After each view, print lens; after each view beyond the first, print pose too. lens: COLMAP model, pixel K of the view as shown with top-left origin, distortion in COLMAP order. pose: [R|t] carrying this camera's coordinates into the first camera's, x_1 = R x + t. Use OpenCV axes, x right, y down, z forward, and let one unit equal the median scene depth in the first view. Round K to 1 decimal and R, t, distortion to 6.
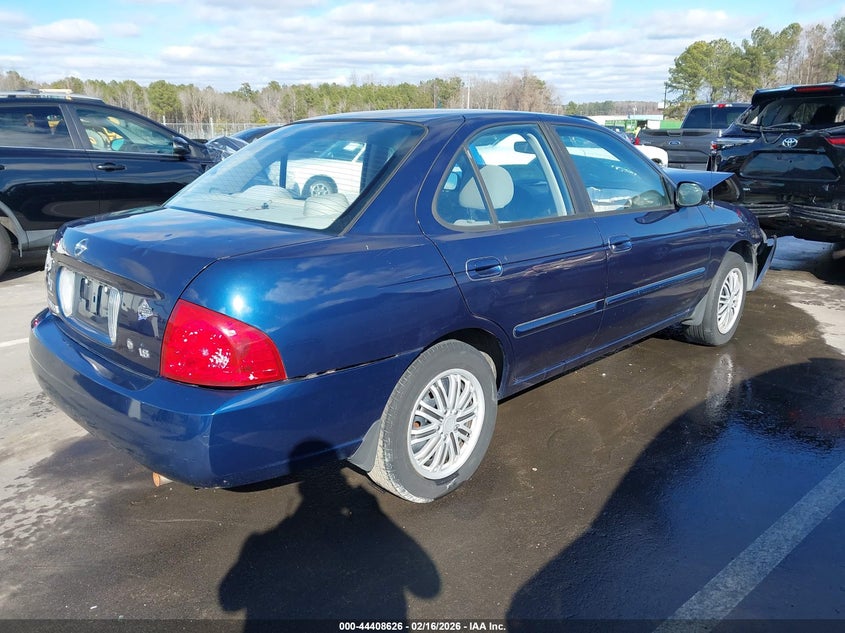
lens RADIAL K [[633.0, 0, 419.0], [0, 633.0, 316.4], [0, 0, 1]] dist [-0.004751, -0.004114]
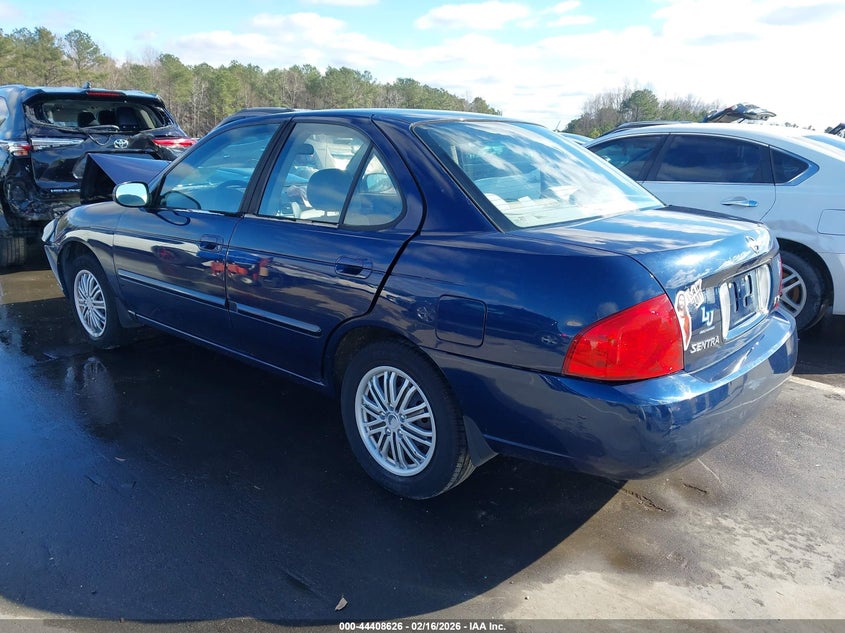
lens RADIAL K [[633.0, 0, 419.0], [0, 633.0, 316.4], [0, 0, 1]] dist [-0.004751, -0.004114]
pose [[-0.017141, -0.265346, 0.964001, -1.259672], [0.266634, 0.928015, 0.260182, -0.338327], [-0.963645, 0.261495, 0.054843, 1.217905]]
